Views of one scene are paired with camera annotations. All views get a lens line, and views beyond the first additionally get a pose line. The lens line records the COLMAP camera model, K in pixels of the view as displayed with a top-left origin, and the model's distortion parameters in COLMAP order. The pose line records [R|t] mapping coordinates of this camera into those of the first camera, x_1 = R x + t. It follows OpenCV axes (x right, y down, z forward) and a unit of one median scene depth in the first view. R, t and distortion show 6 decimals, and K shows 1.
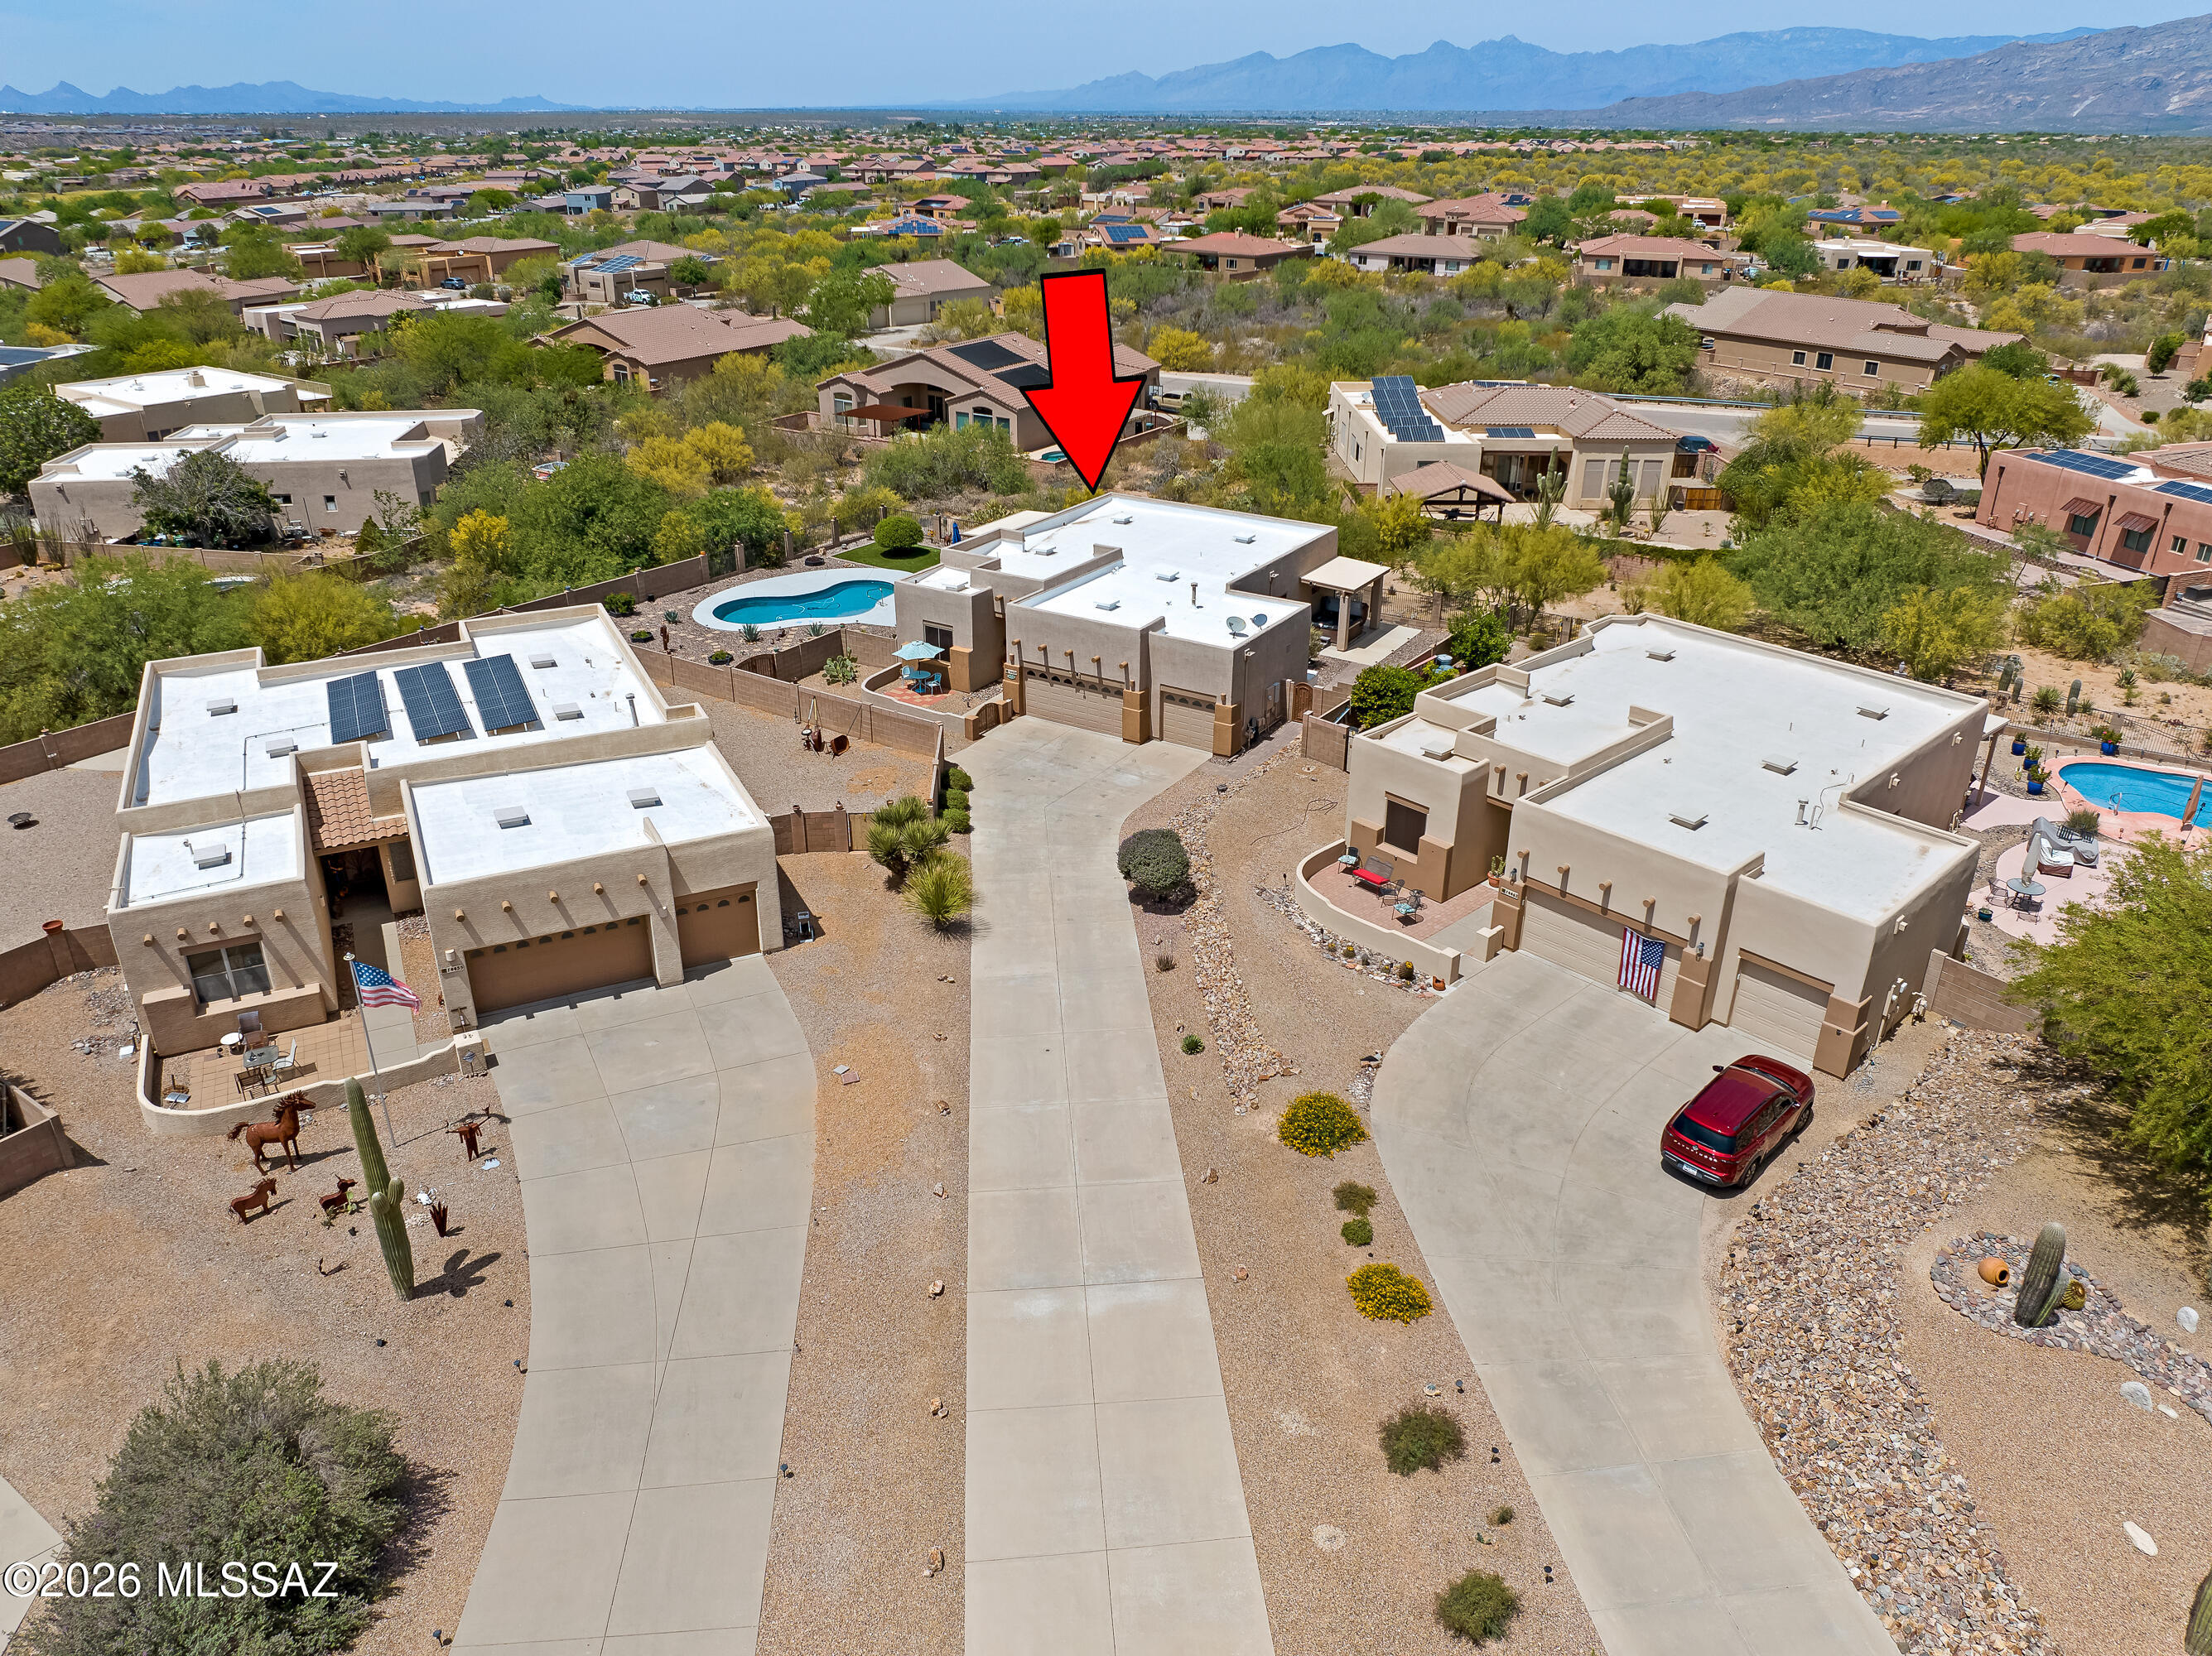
lens RADIAL K [[1552.5, 0, 1106.0], [0, 1552.5, 828.0], [0, 0, 1]] dist [-0.071867, 0.042567]
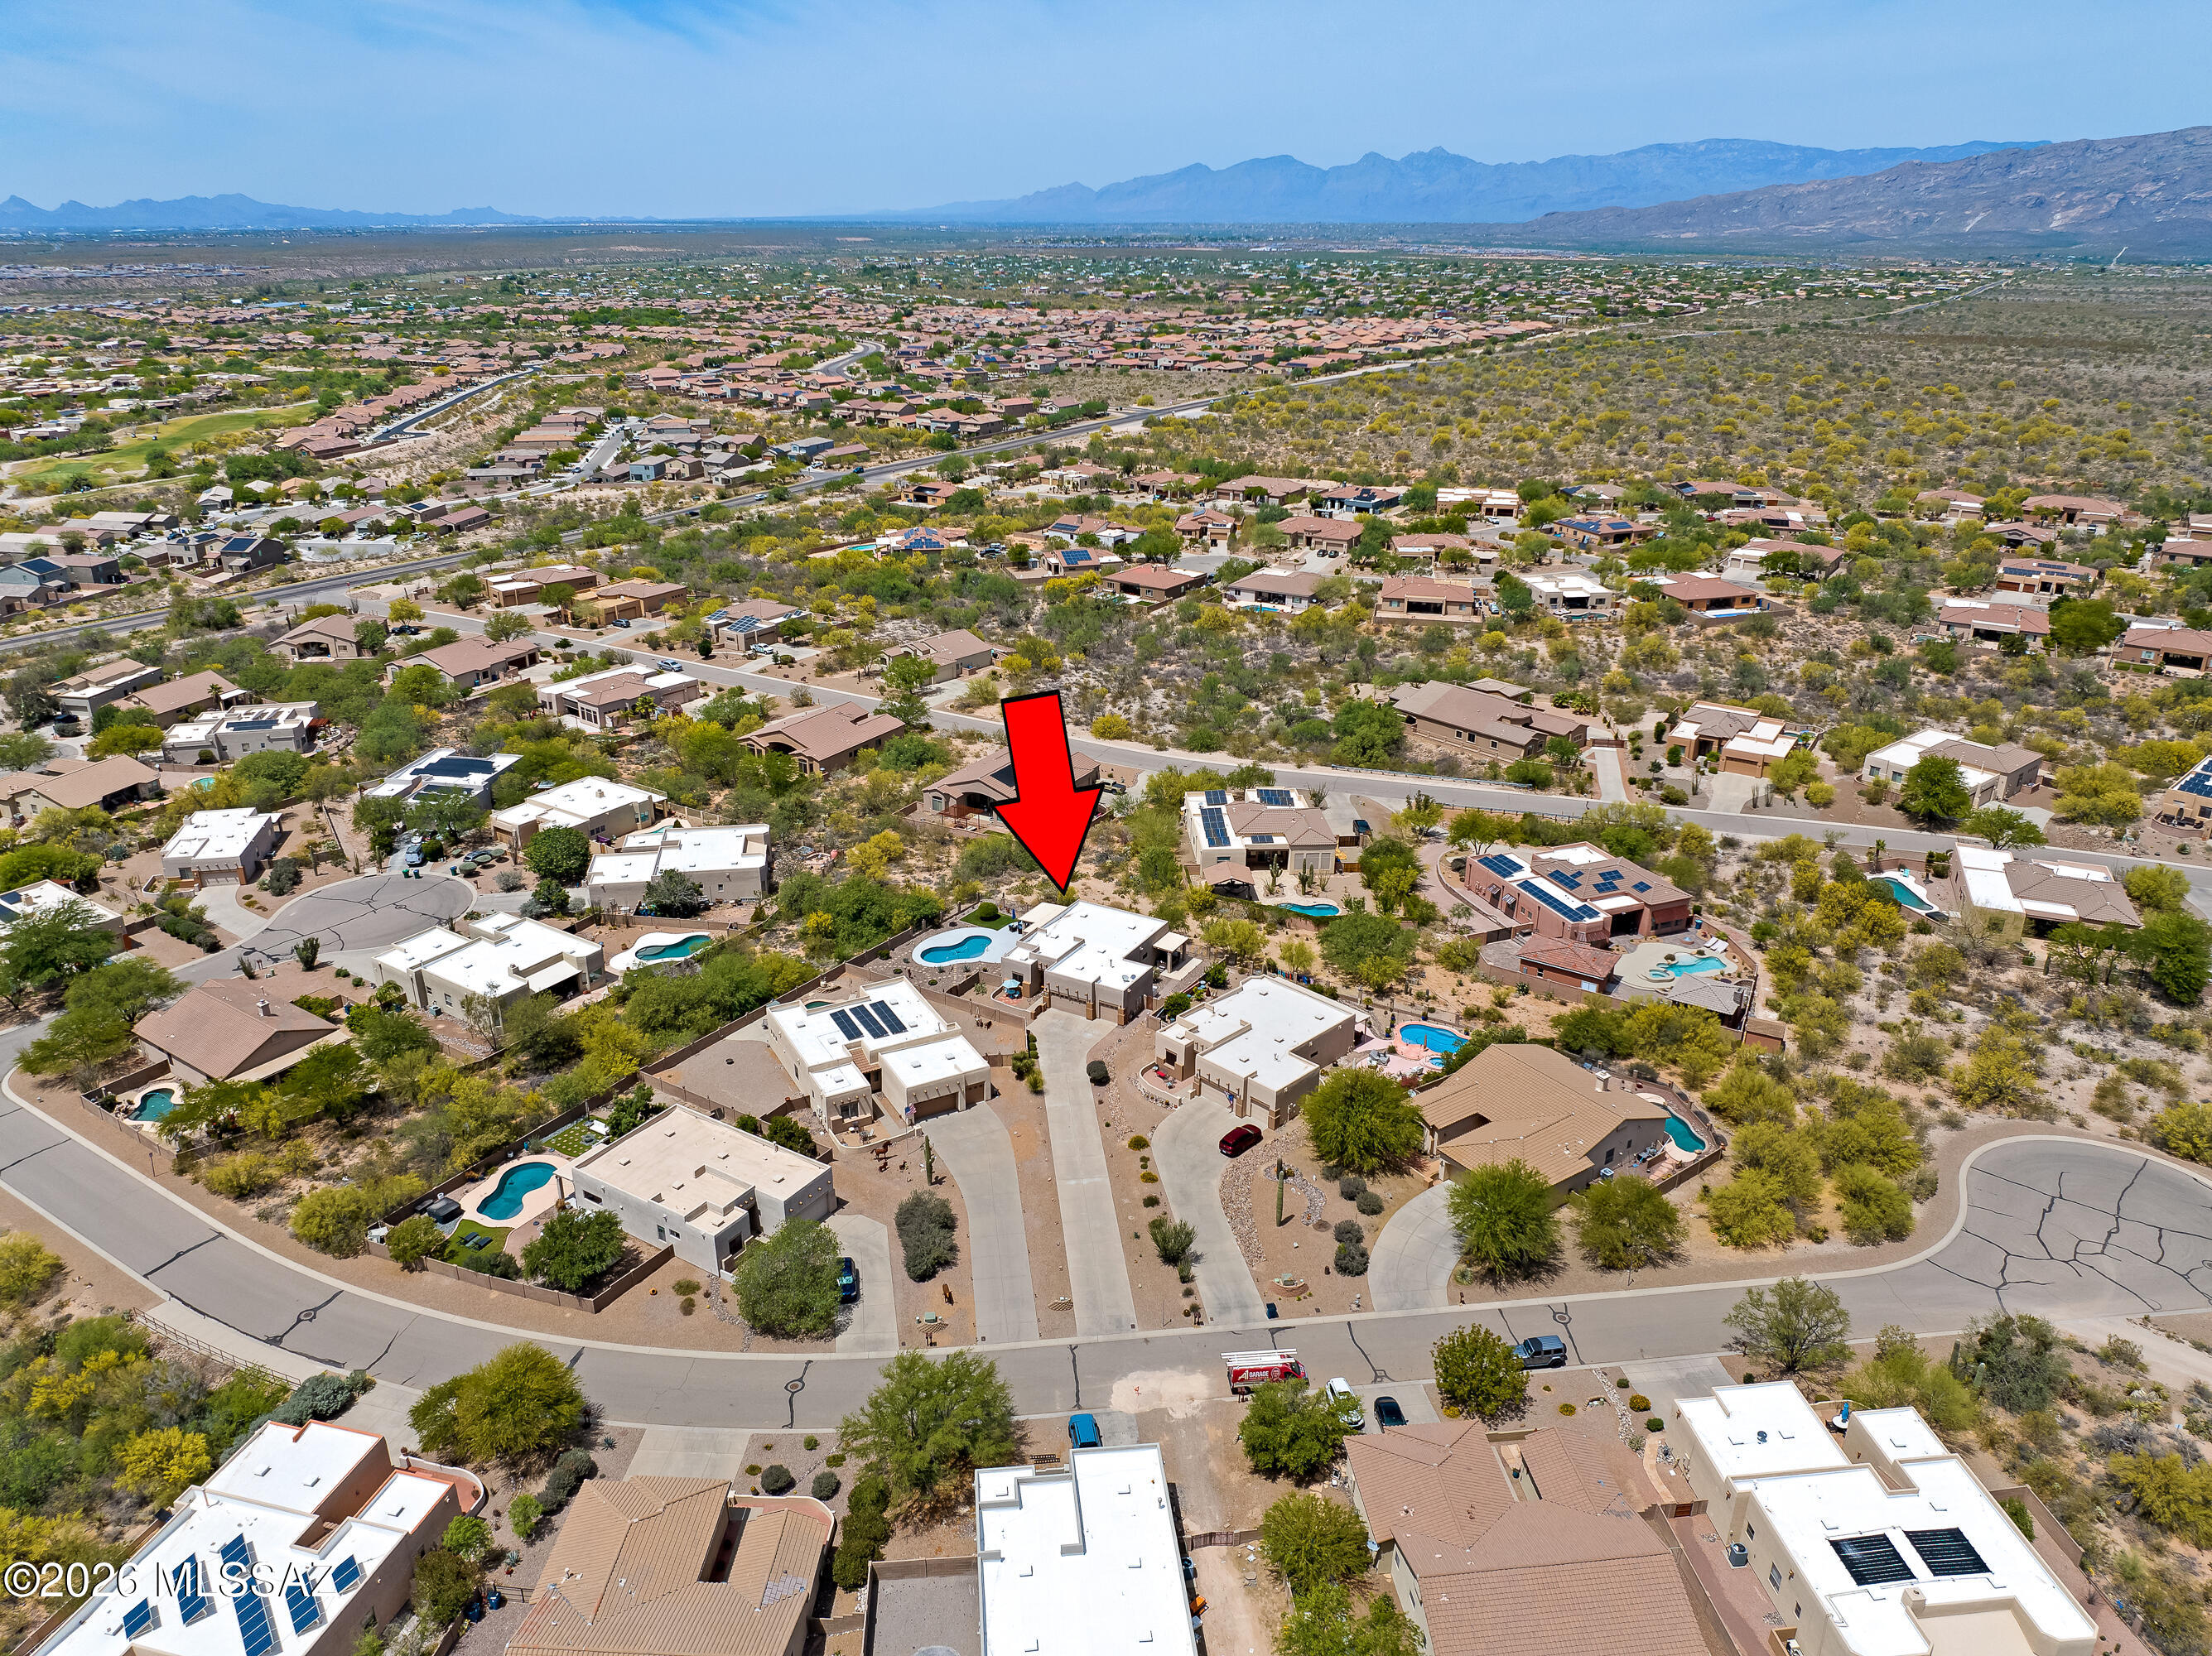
lens RADIAL K [[1552.5, 0, 1106.0], [0, 1552.5, 828.0], [0, 0, 1]] dist [-0.071867, 0.042567]
pose [[0.999377, -0.015281, 0.031804, -0.037055], [0.017176, 0.998038, -0.060213, -0.229112], [-0.030822, 0.060722, 0.997679, -1.819031]]
